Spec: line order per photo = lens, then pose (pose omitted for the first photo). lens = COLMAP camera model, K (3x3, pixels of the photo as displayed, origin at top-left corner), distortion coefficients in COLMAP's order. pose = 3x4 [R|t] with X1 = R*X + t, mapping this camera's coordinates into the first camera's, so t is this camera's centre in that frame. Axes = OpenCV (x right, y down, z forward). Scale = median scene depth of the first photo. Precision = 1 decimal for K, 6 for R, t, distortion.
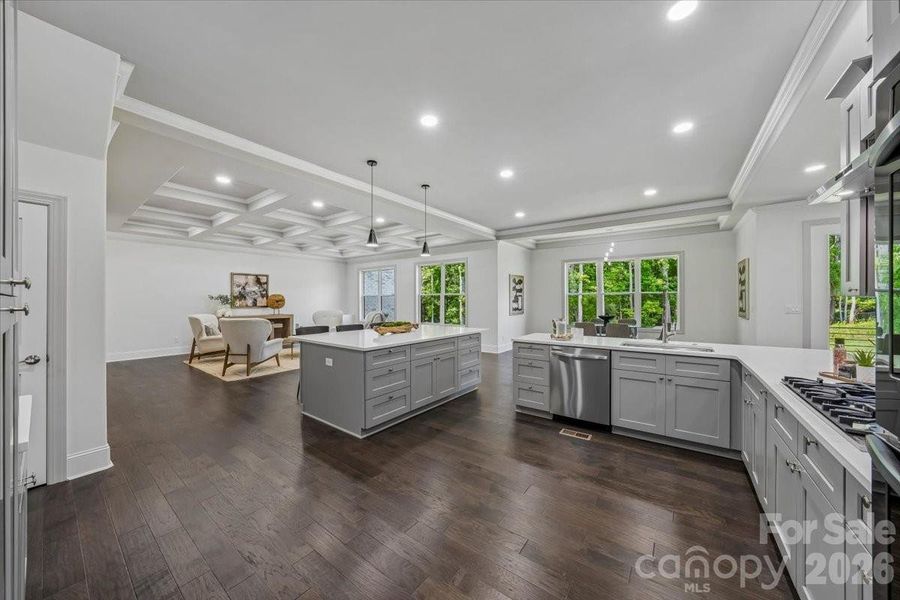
lens RADIAL K [[304.3, 0, 453.4], [0, 304.3, 301.5], [0, 0, 1]] dist [-0.024945, 0.000048]
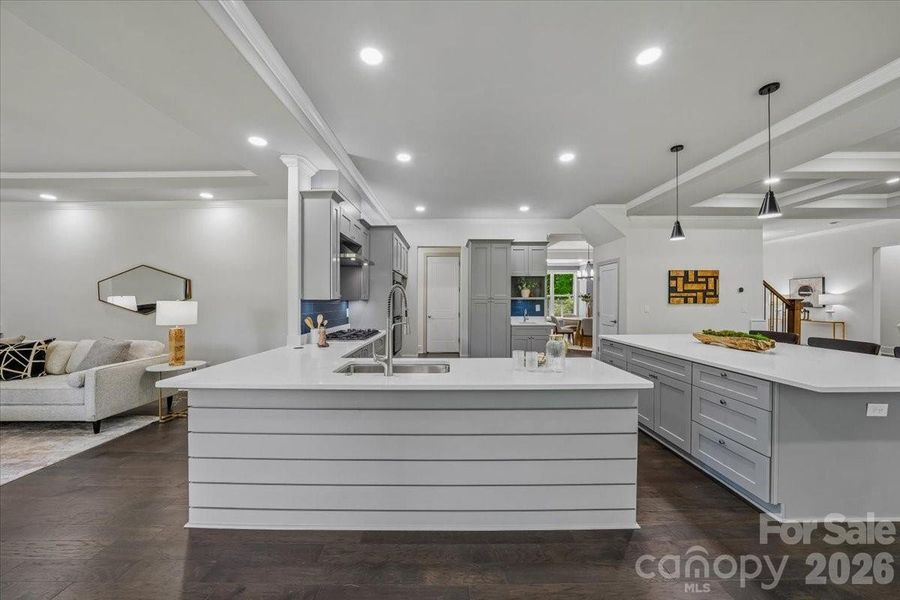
lens RADIAL K [[312.5, 0, 450.0], [0, 312.5, 302.8], [0, 0, 1]] dist [-0.027713, 0.006607]
pose [[-0.808324, 0.010130, -0.588651, 0.370471], [0.003172, 0.999912, 0.012851, -0.004455], [0.588730, 0.008520, -0.808285, 0.590207]]
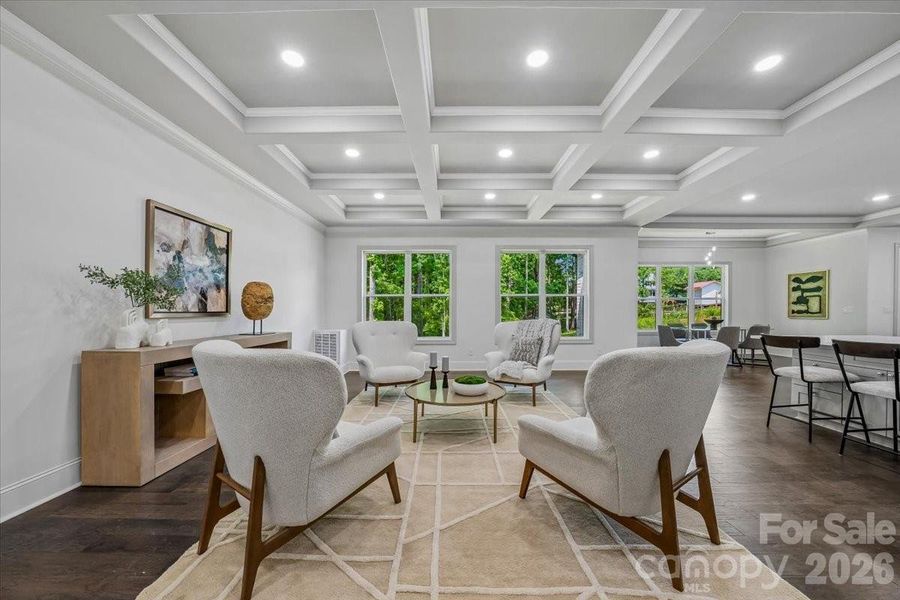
lens RADIAL K [[314.6, 0, 452.1], [0, 314.6, 315.0], [0, 0, 1]] dist [-0.016044, 0.000412]
pose [[0.810836, -0.007969, 0.585219, -0.672505], [0.002836, 0.999949, 0.009688, 0.016721], [-0.585266, -0.006196, 0.810817, 0.568854]]
